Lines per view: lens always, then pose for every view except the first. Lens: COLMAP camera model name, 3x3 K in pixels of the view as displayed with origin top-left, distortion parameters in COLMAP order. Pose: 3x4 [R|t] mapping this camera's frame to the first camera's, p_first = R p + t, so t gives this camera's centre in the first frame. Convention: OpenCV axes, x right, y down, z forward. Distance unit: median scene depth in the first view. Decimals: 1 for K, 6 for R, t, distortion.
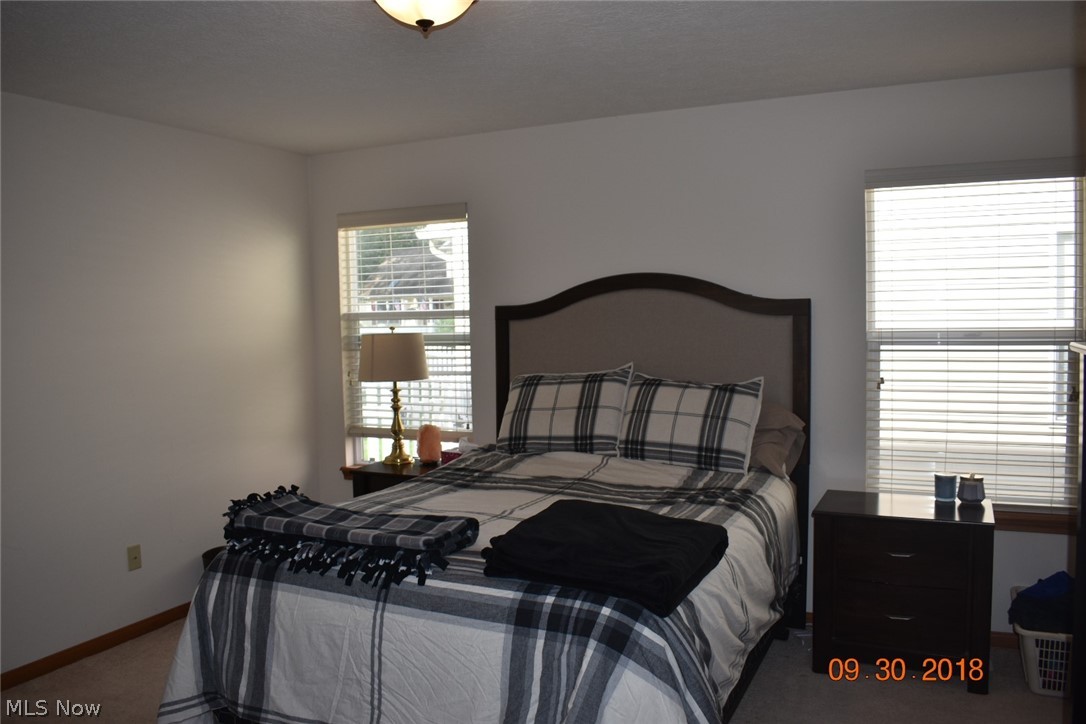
lens RADIAL K [[851.3, 0, 547.1], [0, 851.3, 363.0], [0, 0, 1]] dist [-0.094835, 0.006658]
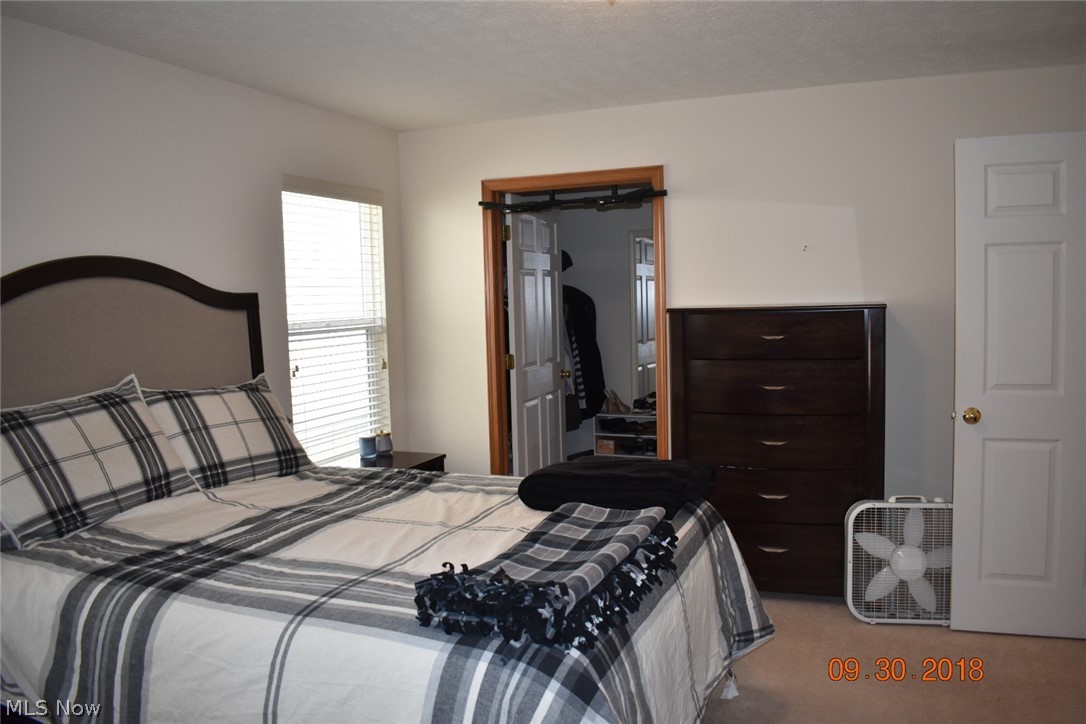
lens RADIAL K [[851.3, 0, 547.1], [0, 851.3, 363.0], [0, 0, 1]] dist [-0.094835, 0.006658]
pose [[-0.052225, -0.058123, 0.996942, -0.697703], [0.095022, 0.993486, 0.062899, -0.023898], [-0.994104, 0.098017, -0.046361, 0.714873]]
